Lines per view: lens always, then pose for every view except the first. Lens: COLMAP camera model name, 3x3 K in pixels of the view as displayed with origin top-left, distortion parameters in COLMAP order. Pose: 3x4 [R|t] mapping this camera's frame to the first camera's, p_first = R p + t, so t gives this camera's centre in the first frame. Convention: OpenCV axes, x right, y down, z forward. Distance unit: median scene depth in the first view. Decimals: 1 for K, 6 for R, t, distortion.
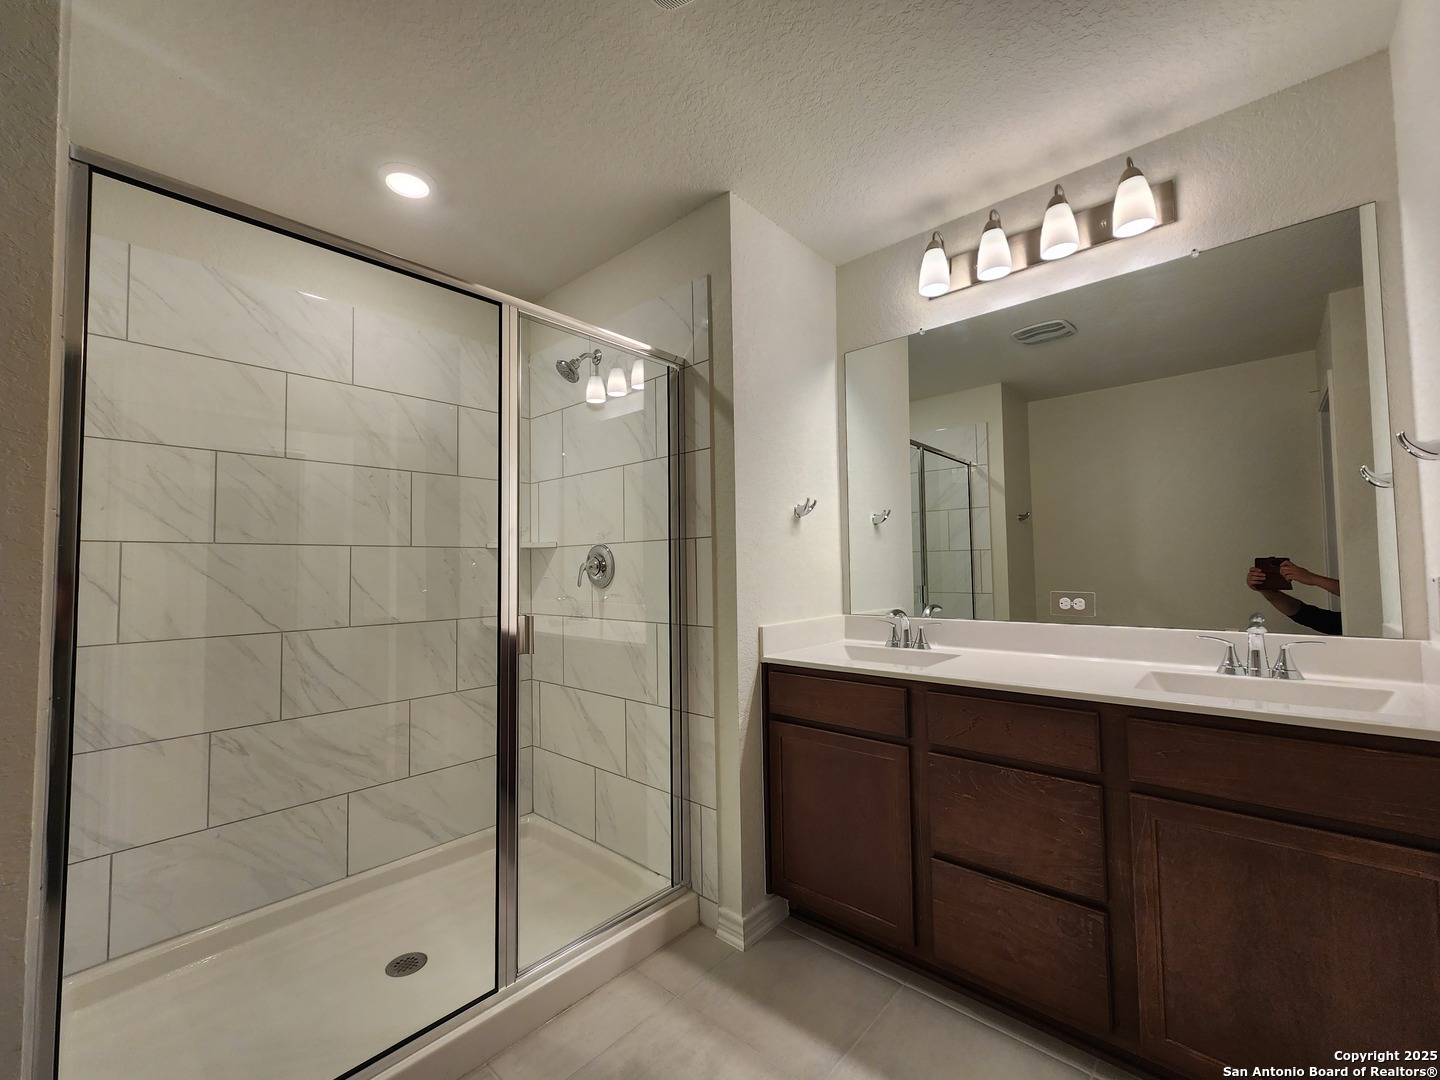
lens RADIAL K [[592.7, 0, 715.4], [0, 592.7, 541.4], [0, 0, 1]] dist [-0.000504, -0.000146]
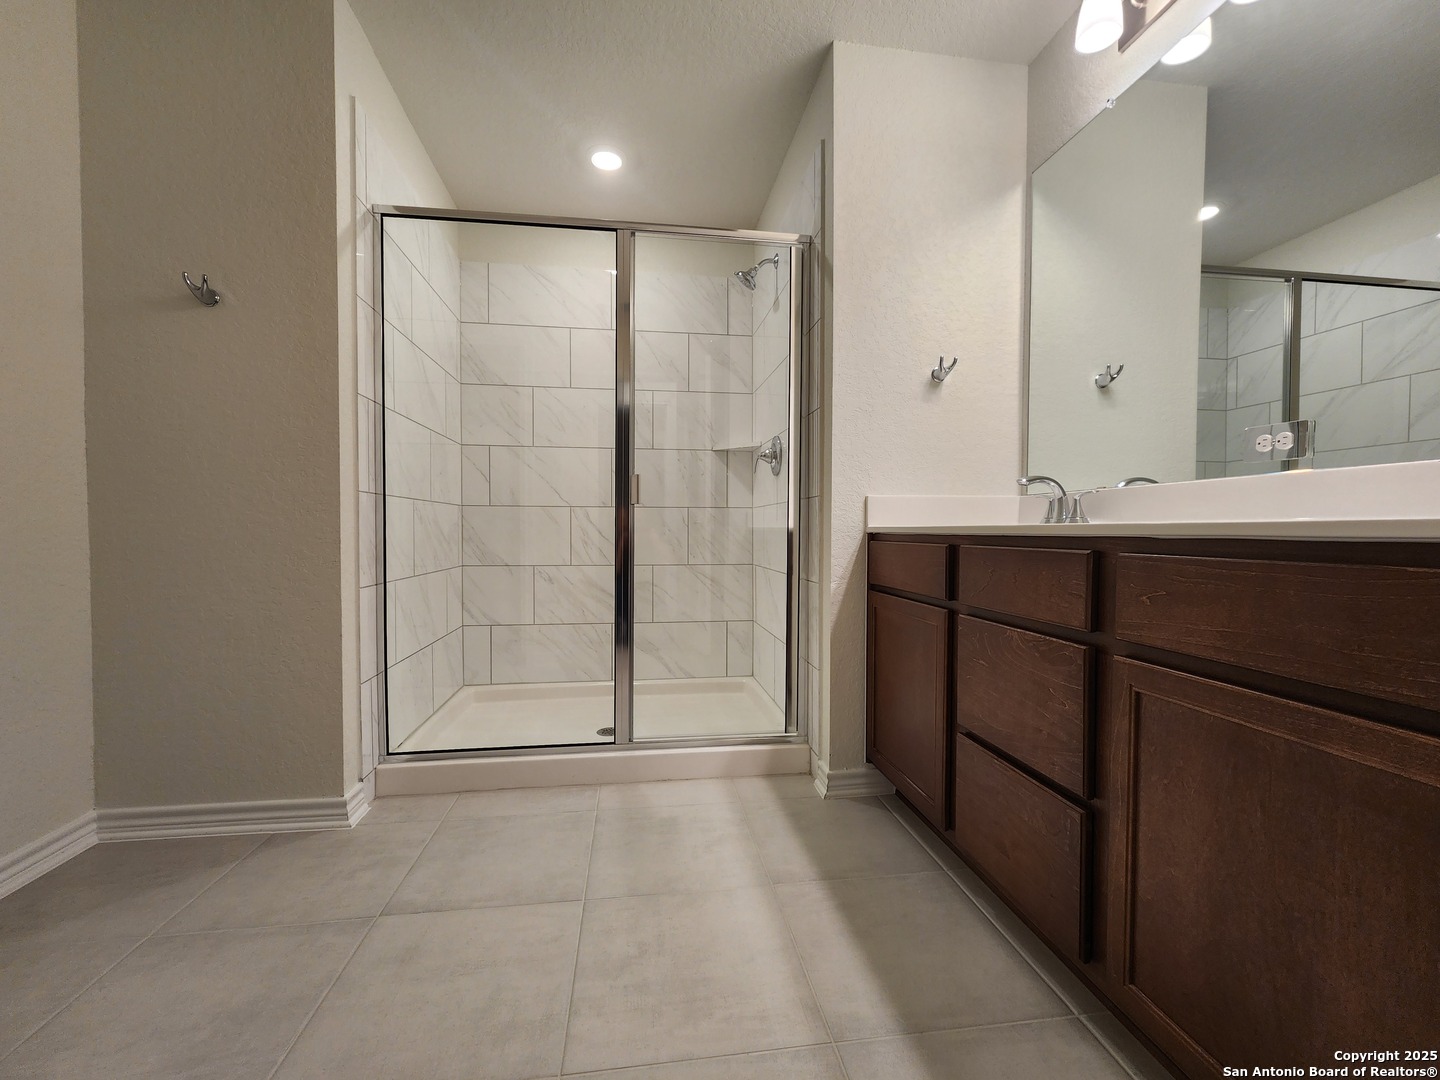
lens RADIAL K [[592.7, 0, 711.2], [0, 592.7, 543.2], [0, 0, 1]] dist [-0.000504, -0.000146]
pose [[0.764971, 0.033384, -0.643199, 0.540754], [0.015373, 0.997425, 0.070054, 0.158200], [0.643882, -0.063477, 0.762487, 0.095865]]
